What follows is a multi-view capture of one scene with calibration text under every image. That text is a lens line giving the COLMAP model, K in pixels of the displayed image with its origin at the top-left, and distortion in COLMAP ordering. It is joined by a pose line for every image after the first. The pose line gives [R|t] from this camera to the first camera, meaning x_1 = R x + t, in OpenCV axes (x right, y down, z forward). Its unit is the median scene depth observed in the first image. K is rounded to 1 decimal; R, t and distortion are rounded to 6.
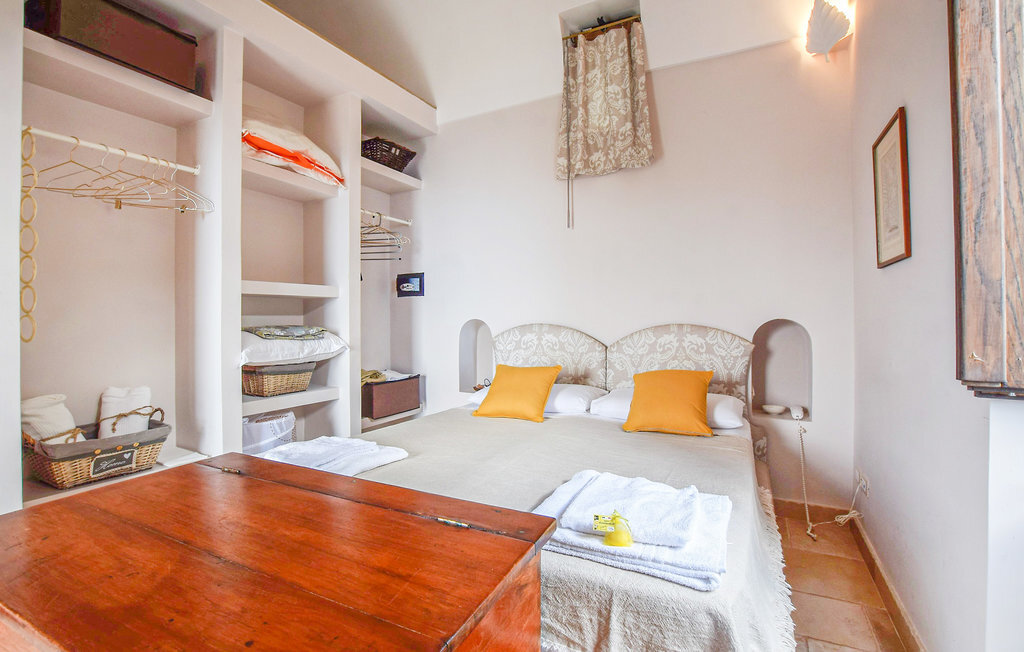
lens RADIAL K [[462.9, 0, 510.7], [0, 462.9, 320.4], [0, 0, 1]] dist [-0.051623, 0.014351]
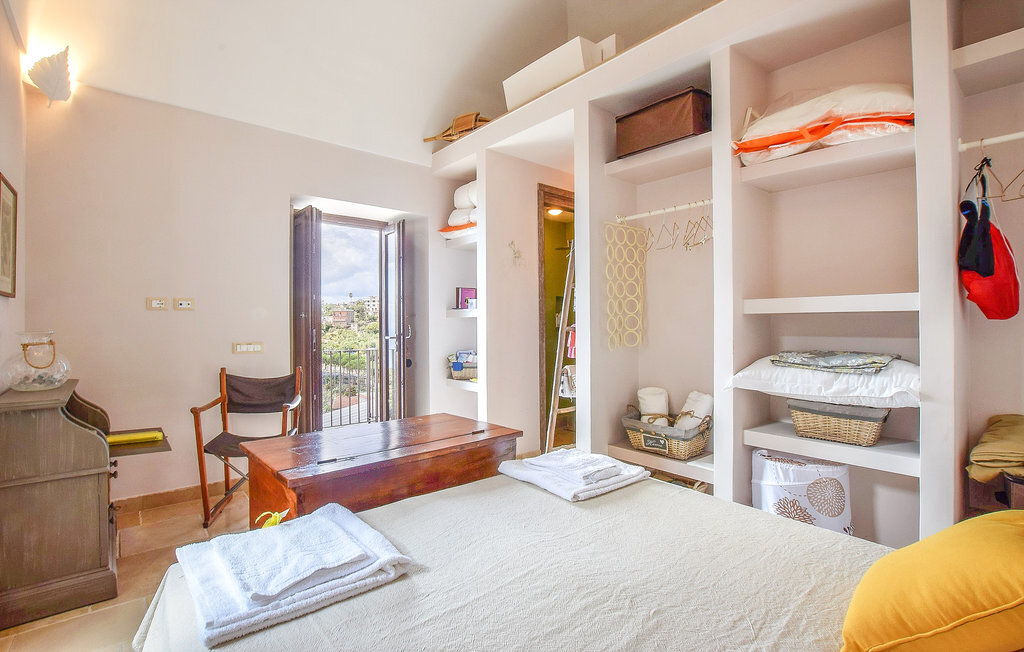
lens RADIAL K [[462.9, 0, 510.7], [0, 462.9, 320.4], [0, 0, 1]] dist [-0.051623, 0.014351]
pose [[-0.364597, 0.006501, -0.931143, 0.498798], [0.002024, 0.999979, 0.006189, -0.056832], [0.931163, 0.000372, -0.364602, 0.961217]]
